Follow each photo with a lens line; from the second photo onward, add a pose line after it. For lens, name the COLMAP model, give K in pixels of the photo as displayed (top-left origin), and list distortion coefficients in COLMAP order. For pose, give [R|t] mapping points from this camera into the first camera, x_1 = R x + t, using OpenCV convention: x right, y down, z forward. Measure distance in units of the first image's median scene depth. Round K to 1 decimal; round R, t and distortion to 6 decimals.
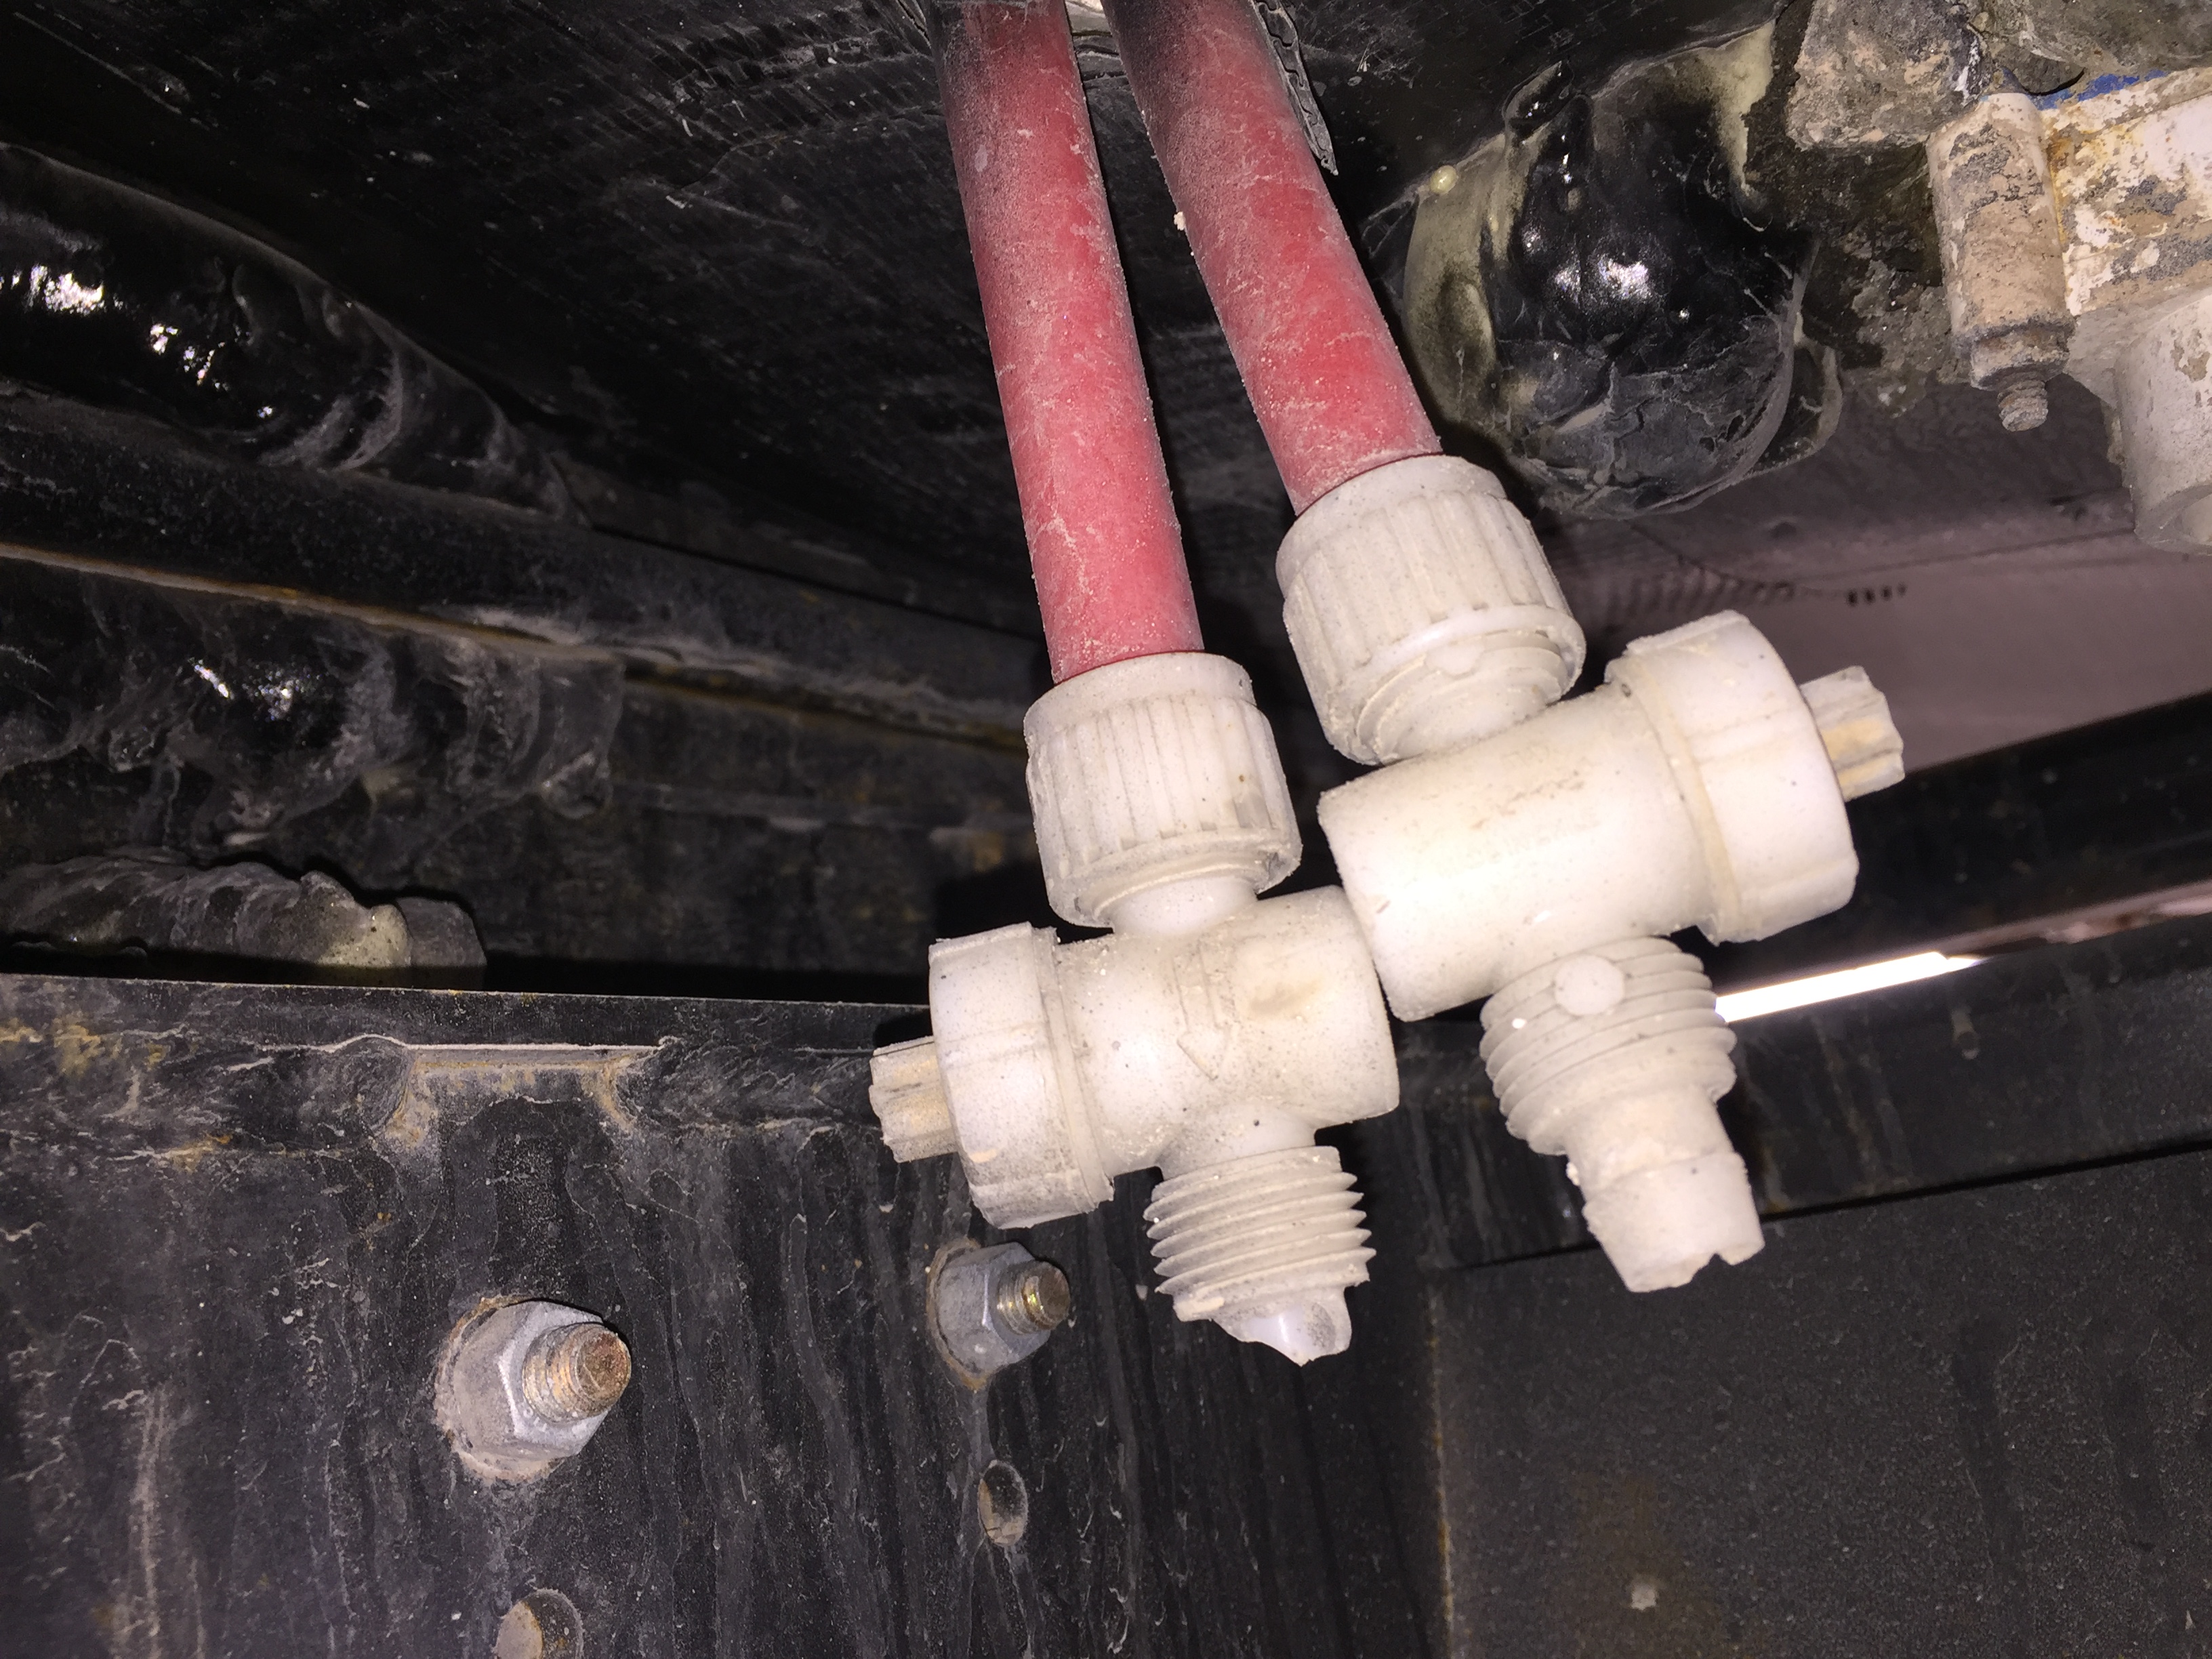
lens RADIAL K [[1953.5, 0, 1105.2], [0, 1953.5, 792.6], [0, 0, 1]] dist [0.104304, -0.145254]
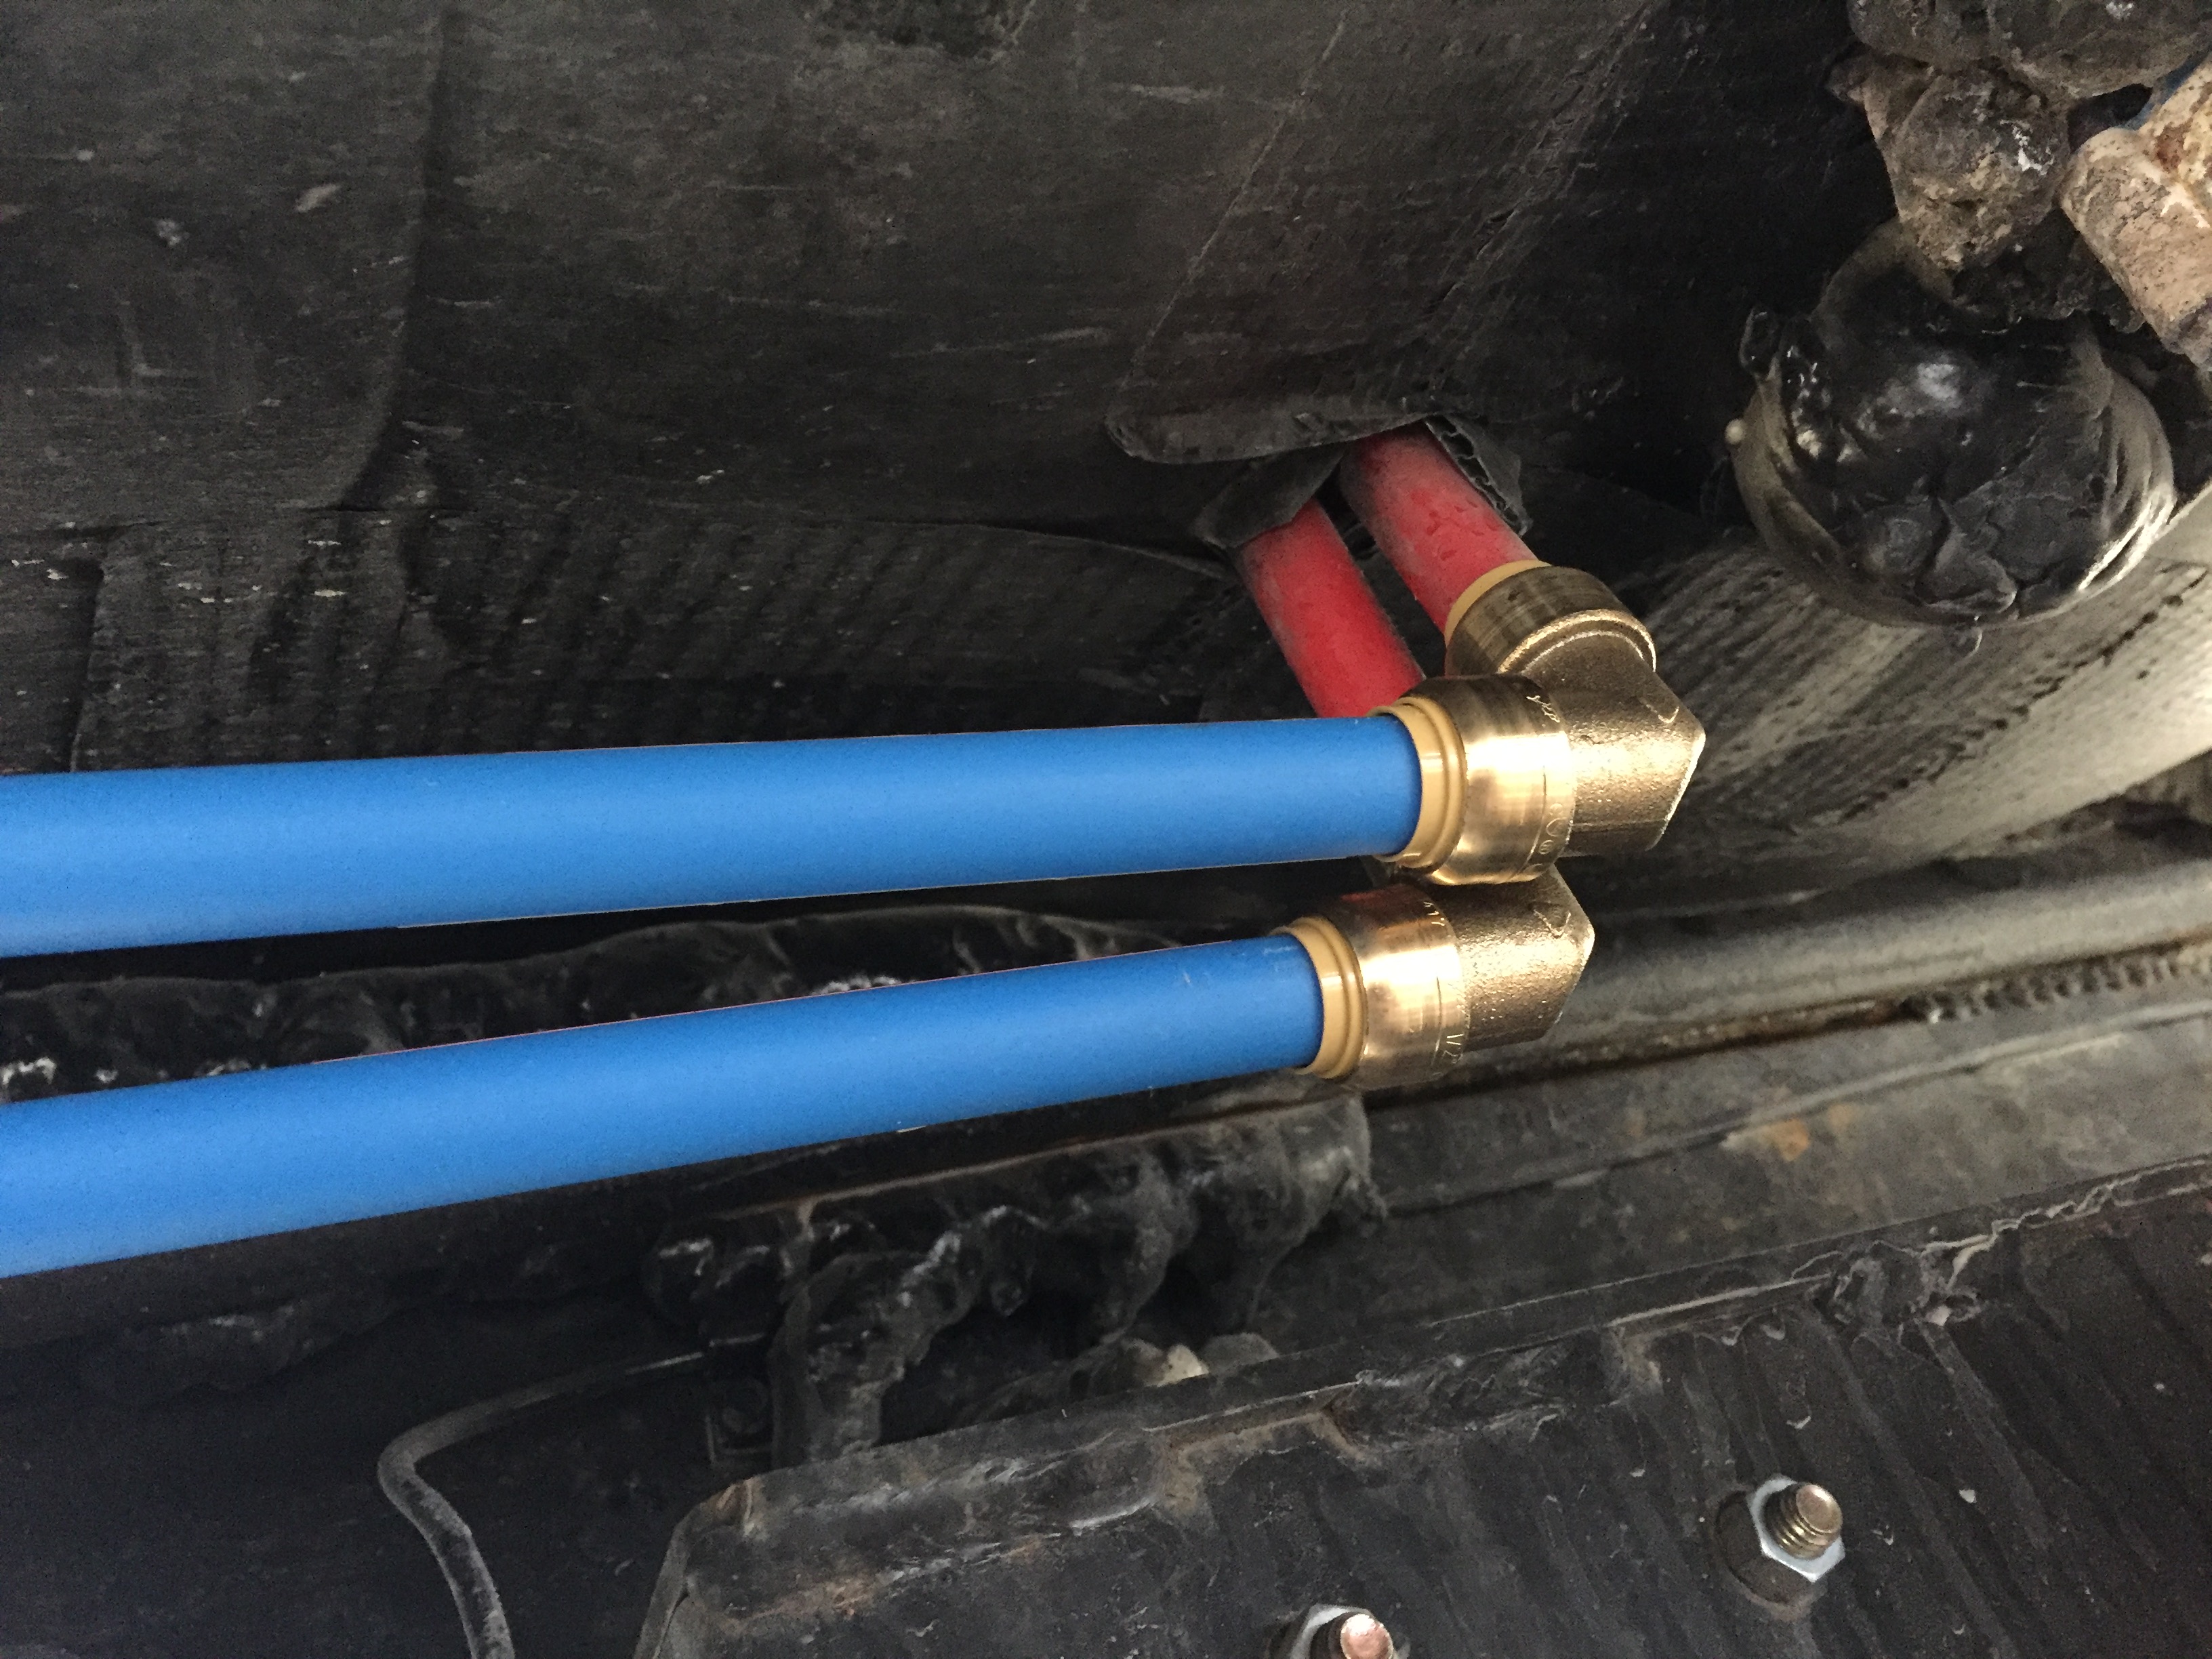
lens RADIAL K [[1953.5, 0, 1105.2], [0, 1953.5, 792.6], [0, 0, 1]] dist [0.104304, -0.145254]
pose [[0.799926, -0.437933, -0.410283, 0.311448], [0.334529, 0.893028, -0.300983, 0.118029], [0.498205, 0.103512, 0.860858, -0.174771]]
